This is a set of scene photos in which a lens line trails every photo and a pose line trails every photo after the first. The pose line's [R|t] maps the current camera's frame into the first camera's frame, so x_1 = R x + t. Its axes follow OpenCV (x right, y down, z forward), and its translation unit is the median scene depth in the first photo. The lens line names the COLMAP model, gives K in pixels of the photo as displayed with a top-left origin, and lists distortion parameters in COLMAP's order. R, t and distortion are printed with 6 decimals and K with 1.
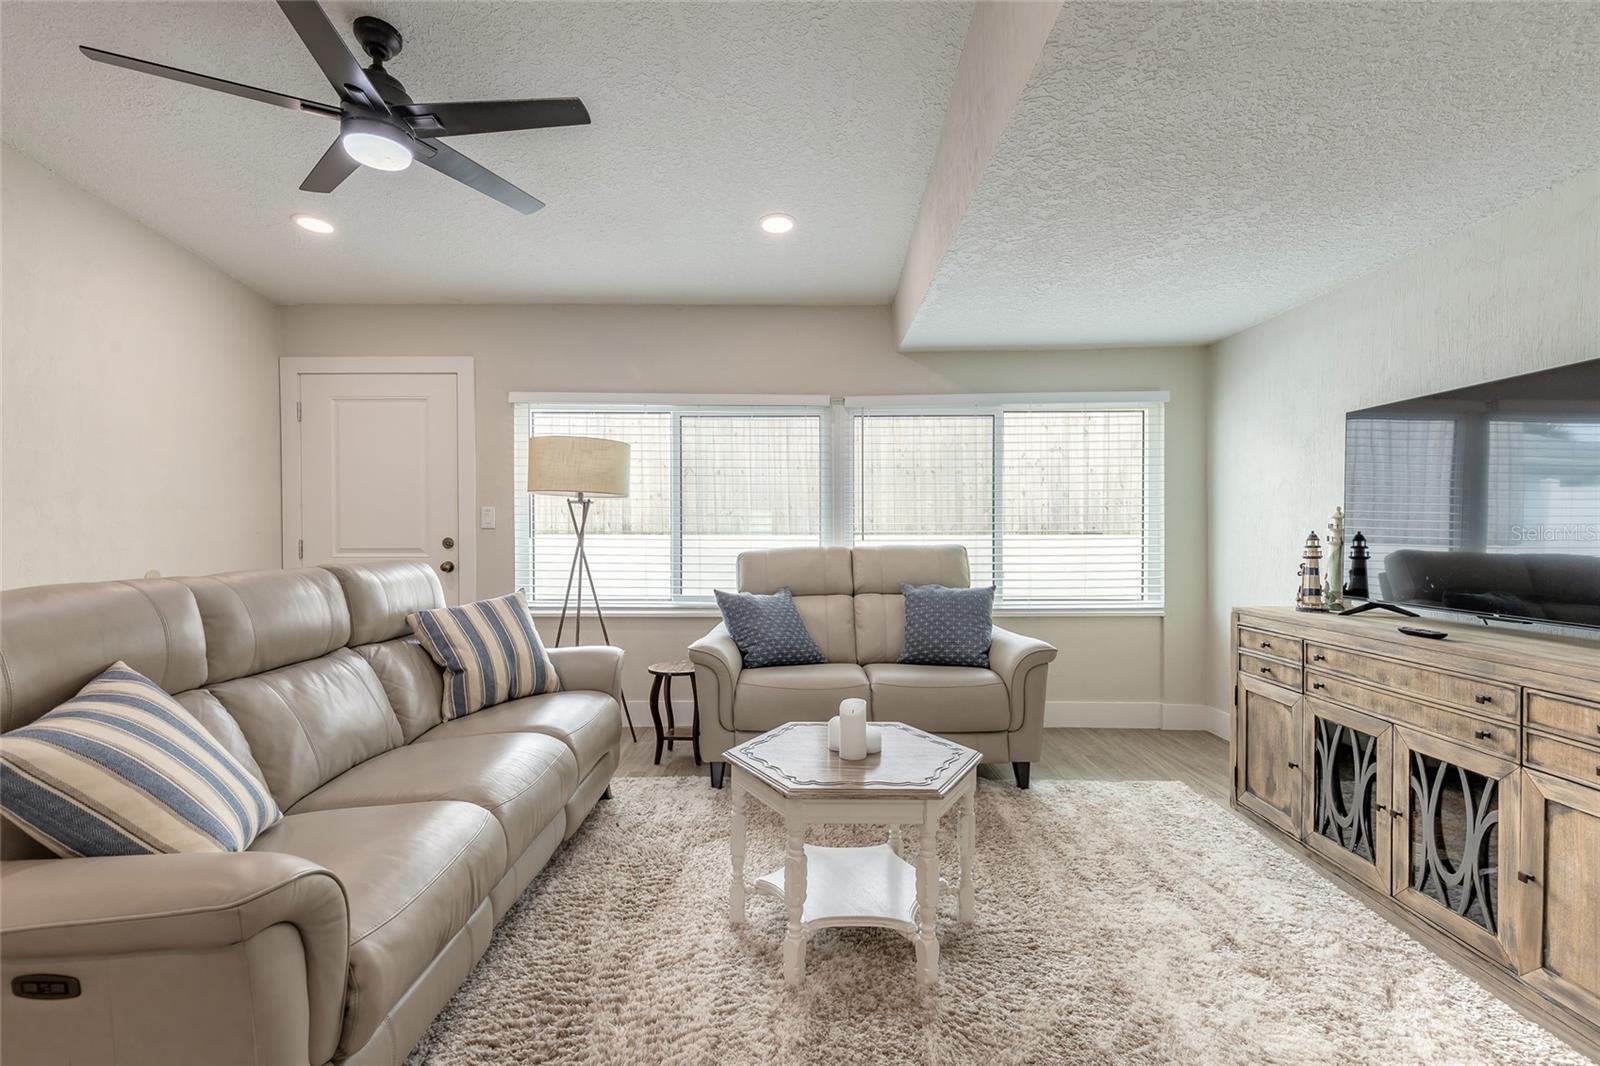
lens RADIAL K [[736.3, 0, 798.1], [0, 736.3, 540.3], [0, 0, 1]] dist [0.008615, -0.000600]
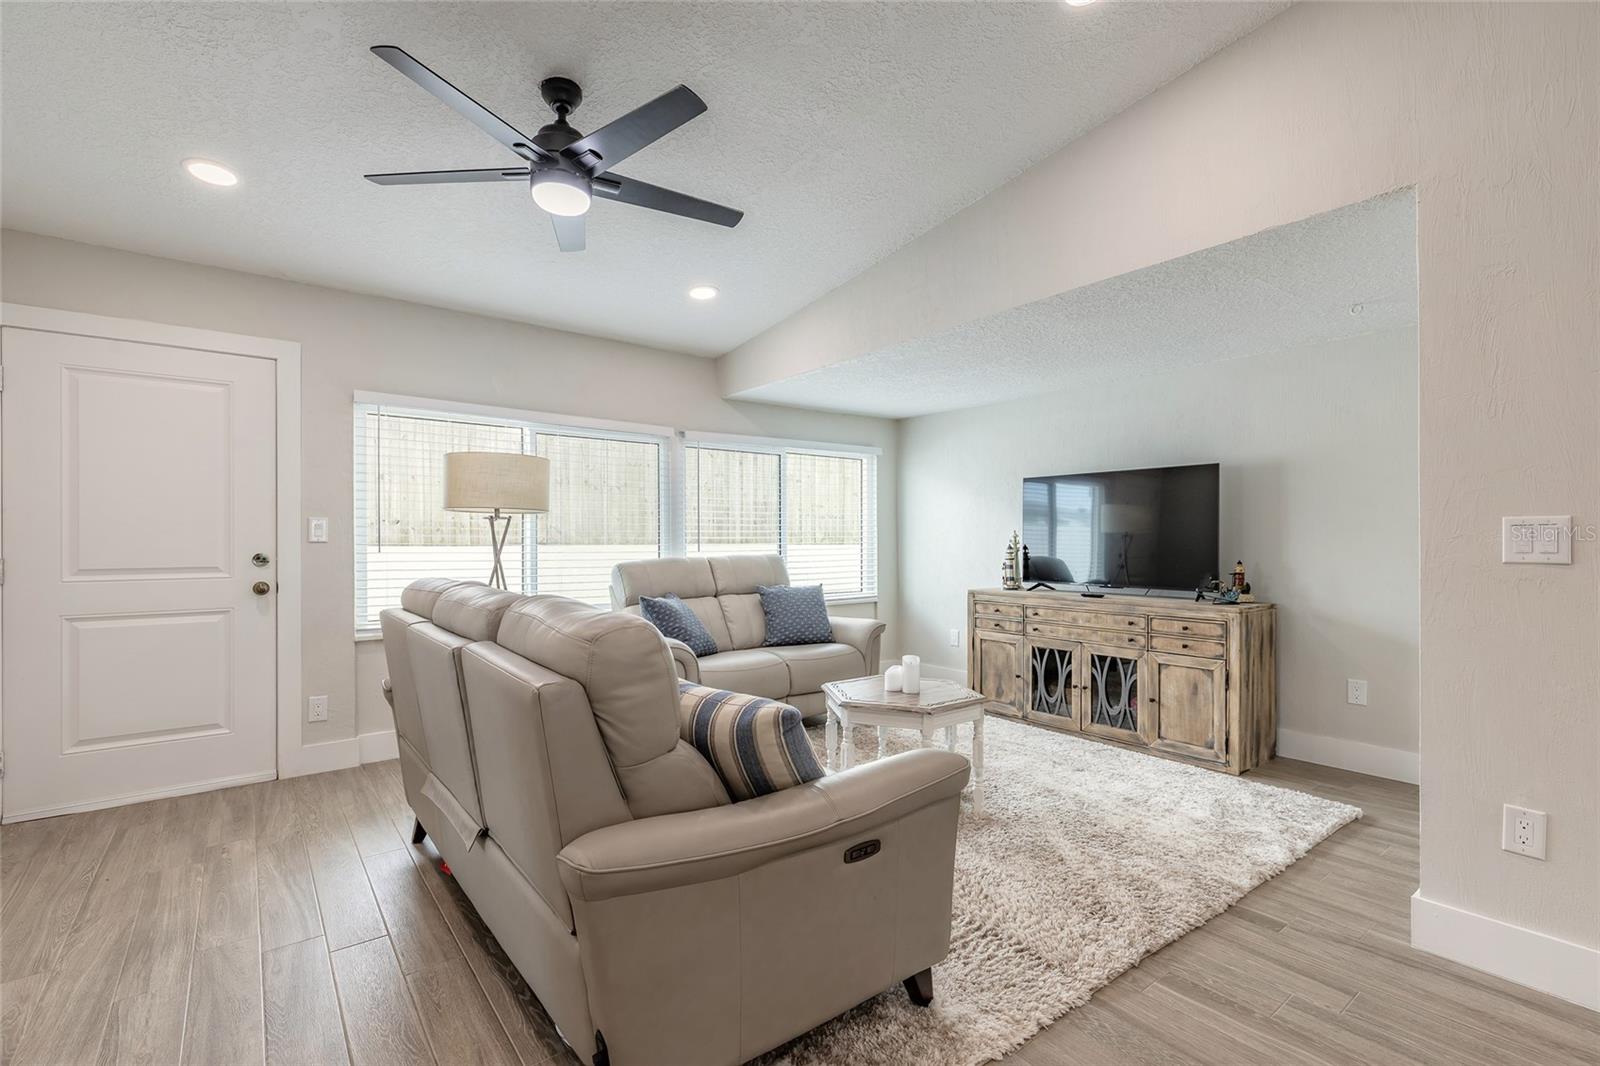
lens RADIAL K [[722.8, 0, 796.5], [0, 722.8, 539.8], [0, 0, 1]] dist [0.010472, -0.000499]
pose [[0.784307, 0.000514, 0.620372, -0.806398], [0.007218, 0.999924, -0.009953, -0.009732], [-0.620330, 0.012284, 0.784244, -0.035011]]
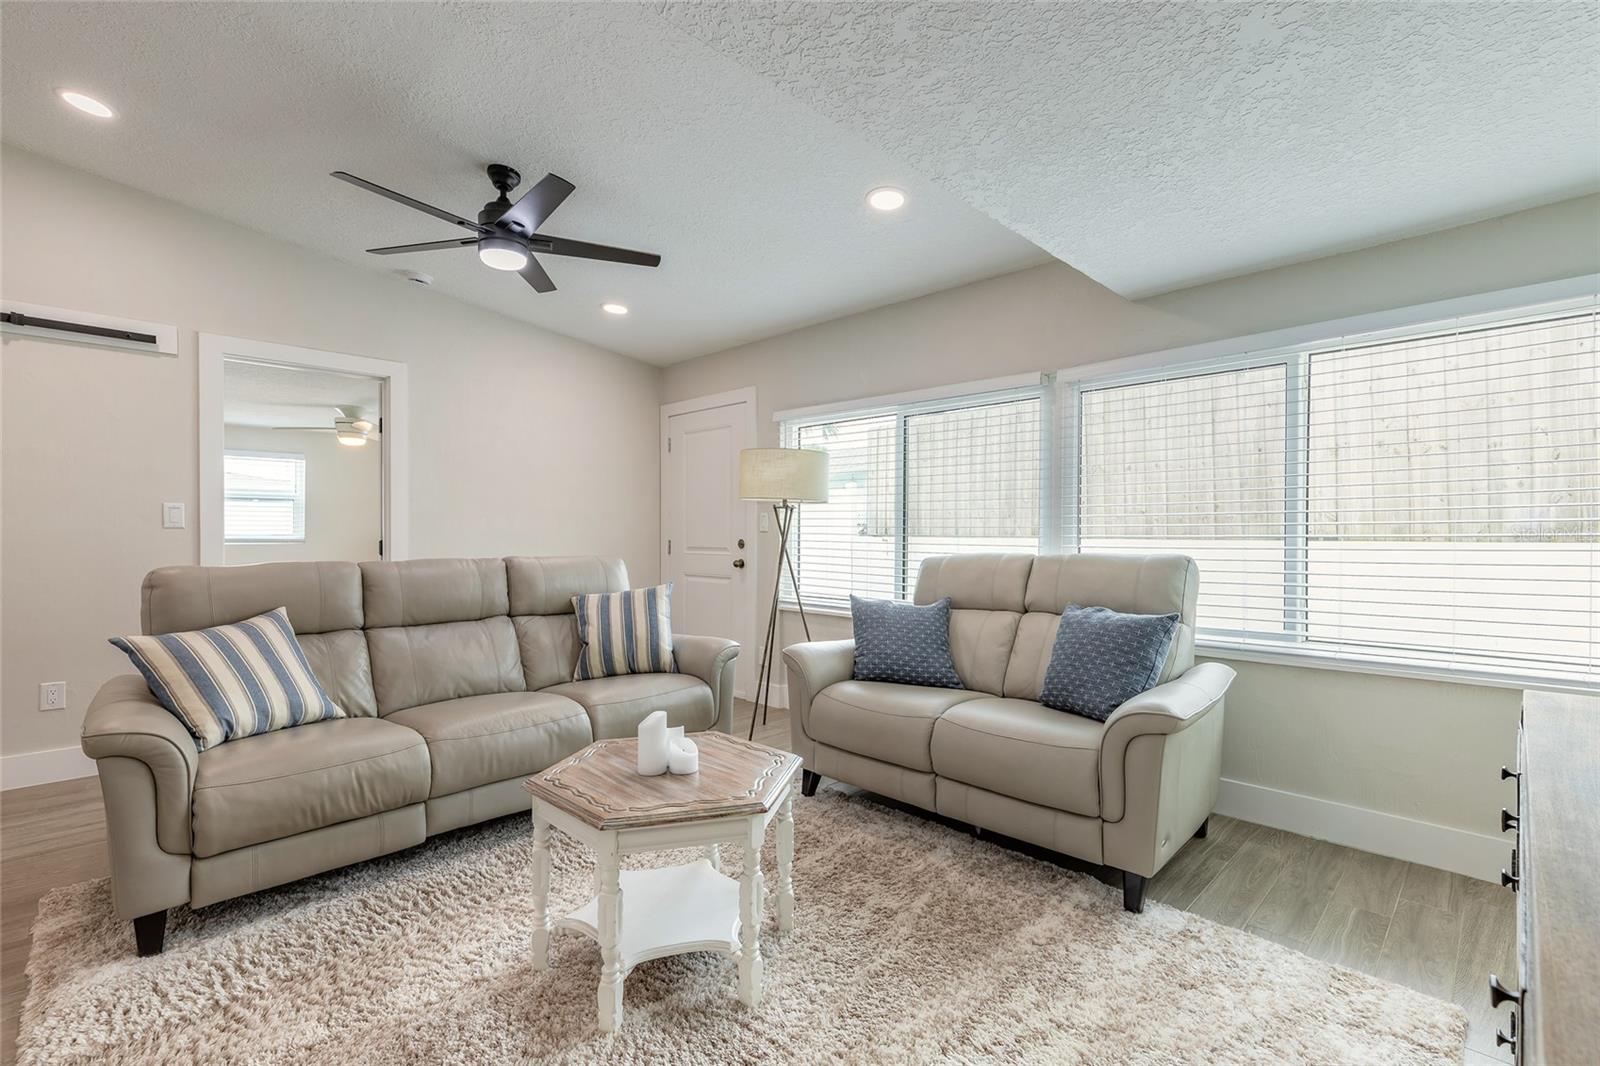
lens RADIAL K [[722.8, 0, 796.5], [0, 722.8, 539.8], [0, 0, 1]] dist [0.010472, -0.000499]
pose [[0.715845, 0.007980, -0.698213, 0.651985], [-0.011949, 0.999928, -0.000822, -0.004749], [0.698157, 0.008932, 0.715889, 0.349123]]
